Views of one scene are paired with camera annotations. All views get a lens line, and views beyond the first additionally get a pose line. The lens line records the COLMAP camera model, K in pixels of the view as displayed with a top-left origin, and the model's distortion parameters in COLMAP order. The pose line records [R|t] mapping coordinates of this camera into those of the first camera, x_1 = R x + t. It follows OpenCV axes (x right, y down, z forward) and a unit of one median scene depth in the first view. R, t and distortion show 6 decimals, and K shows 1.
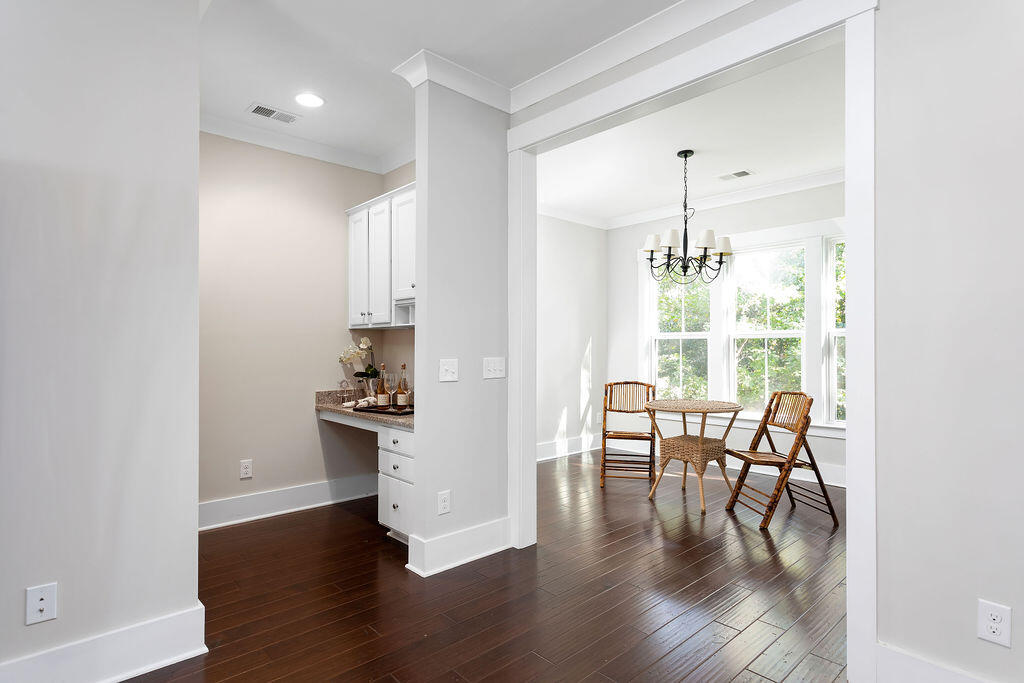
lens RADIAL K [[539.8, 0, 518.4], [0, 539.8, 341.0], [0, 0, 1]] dist [0.002049, 0.000379]
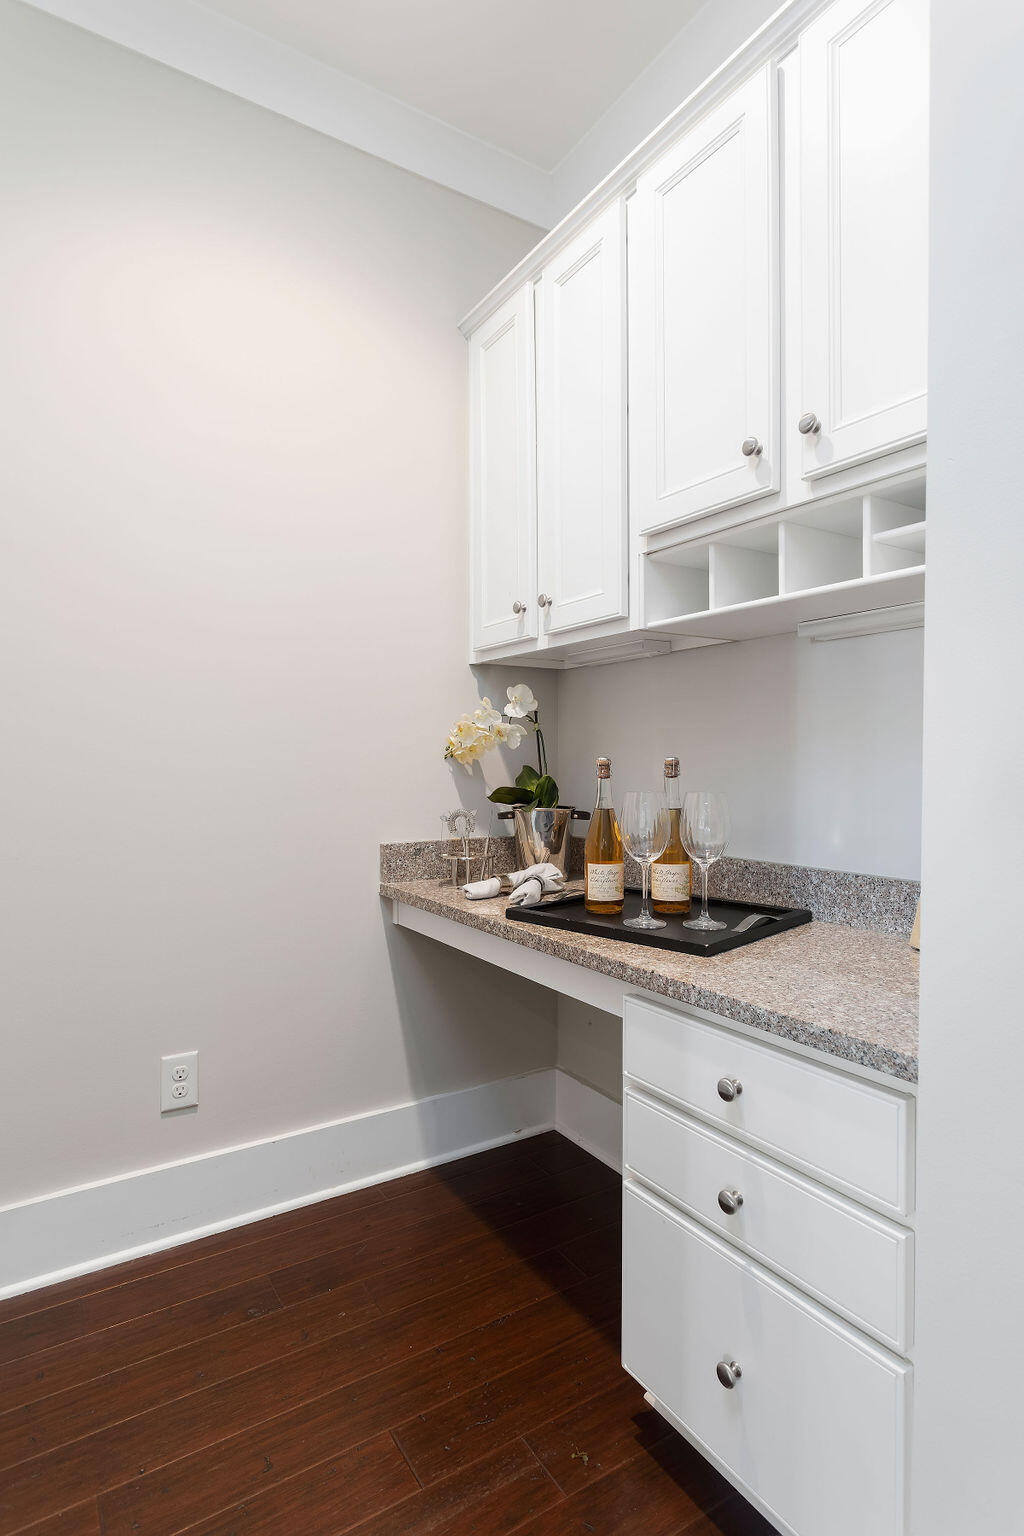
lens RADIAL K [[773.1, 0, 512.1], [0, 773.1, 765.4], [0, 0, 1]] dist [0.002442, 0.000114]
pose [[0.984800, 0.001816, -0.173684, -0.208453], [0.000558, 0.999907, 0.013621, 0.037391], [0.173692, -0.013511, 0.984707, 0.533893]]
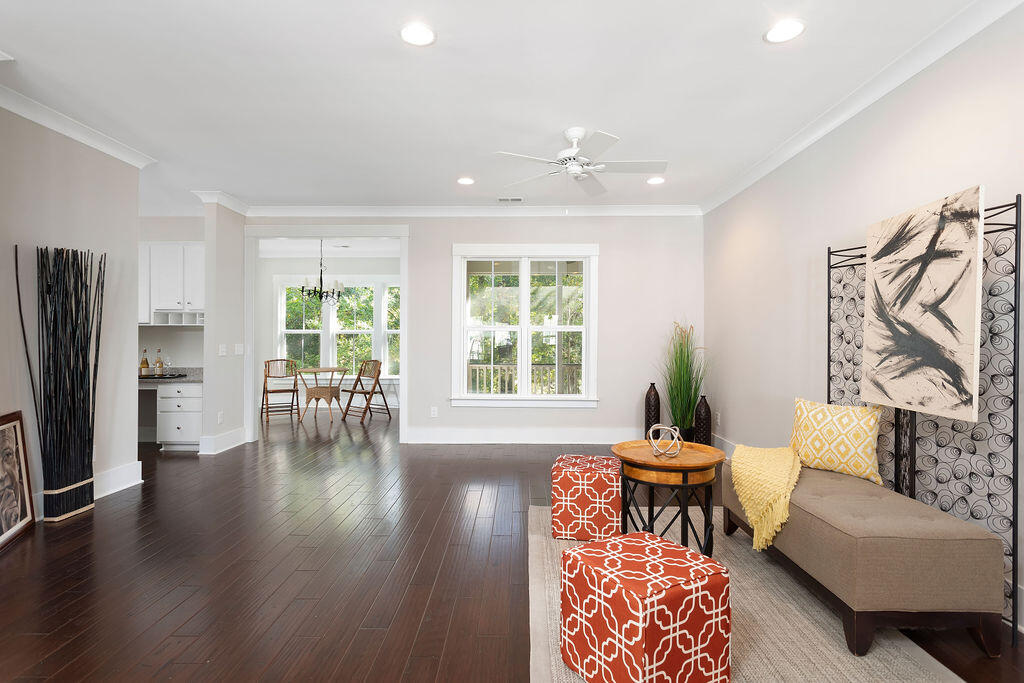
lens RADIAL K [[515.4, 0, 517.5], [0, 515.4, 341.2], [0, 0, 1]] dist [0.002442, 0.000114]
pose [[0.681794, -0.001376, 0.731543, -0.566261], [-0.009297, 0.999901, 0.010545, -0.006121], [-0.731486, -0.013991, 0.681713, -0.771781]]
